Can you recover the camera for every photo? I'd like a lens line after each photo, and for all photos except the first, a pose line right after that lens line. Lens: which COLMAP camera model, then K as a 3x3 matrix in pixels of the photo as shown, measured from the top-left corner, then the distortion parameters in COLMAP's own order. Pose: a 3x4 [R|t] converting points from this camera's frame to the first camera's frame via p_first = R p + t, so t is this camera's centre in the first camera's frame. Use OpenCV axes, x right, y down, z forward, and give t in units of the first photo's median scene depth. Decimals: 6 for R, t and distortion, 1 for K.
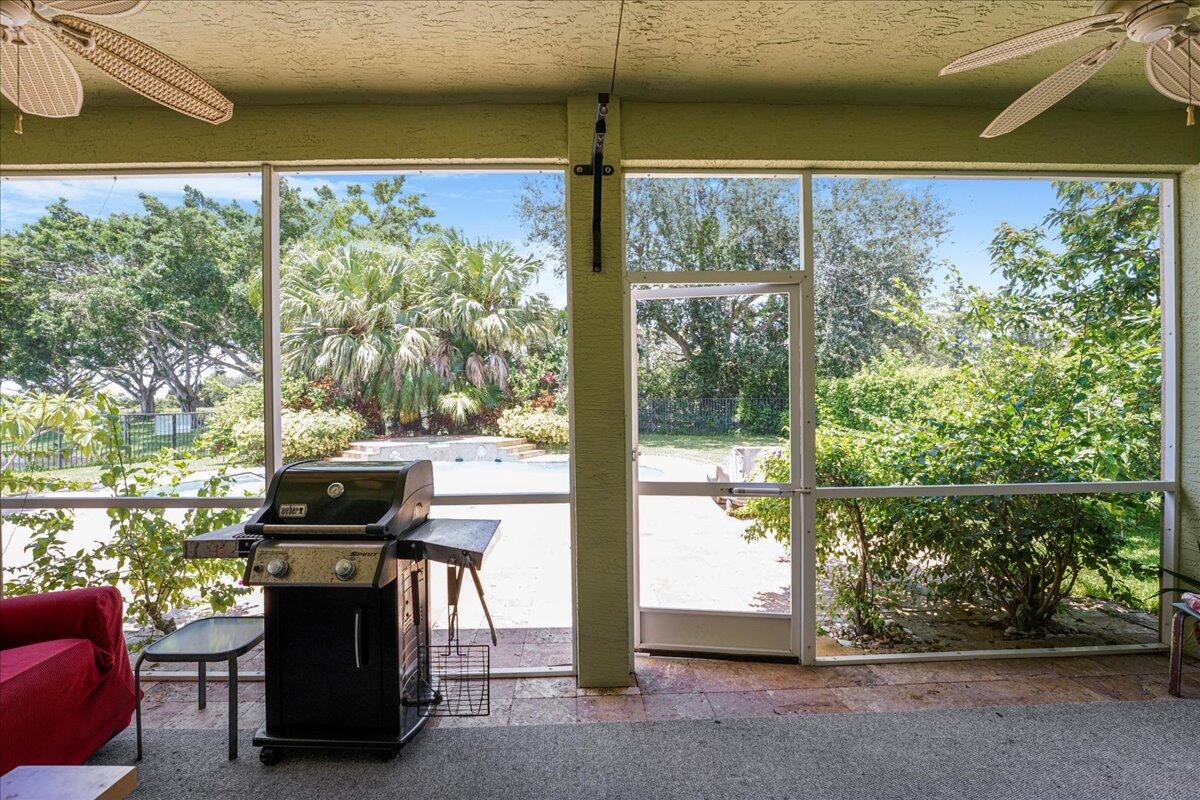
lens RADIAL K [[518.1, 0, 594.2], [0, 518.1, 402.7], [0, 0, 1]] dist [-0.014871, 0.001019]
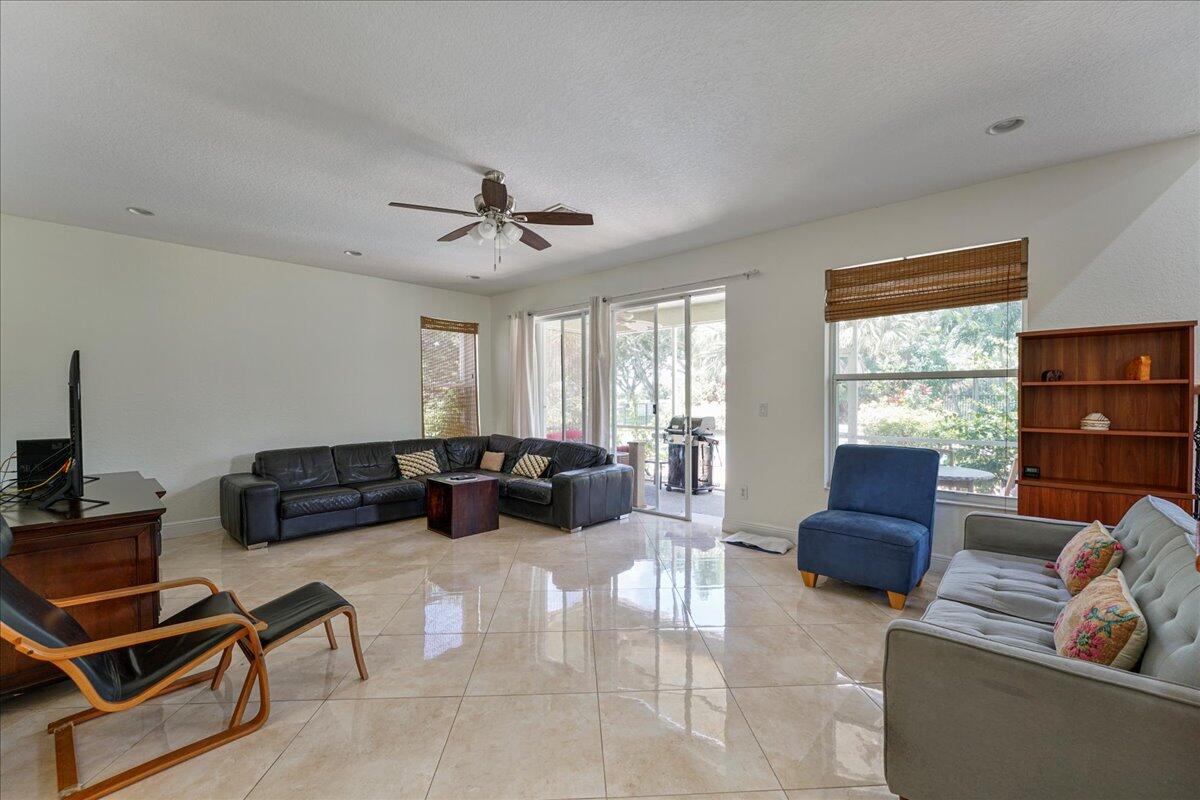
lens RADIAL K [[518.1, 0, 607.3], [0, 518.1, 401.3], [0, 0, 1]] dist [-0.014871, 0.001019]
pose [[0.726295, 0.011751, -0.687283, 0.210333], [-0.005381, 0.999920, 0.011409, -0.003037], [0.687362, -0.004588, 0.726300, -0.266558]]
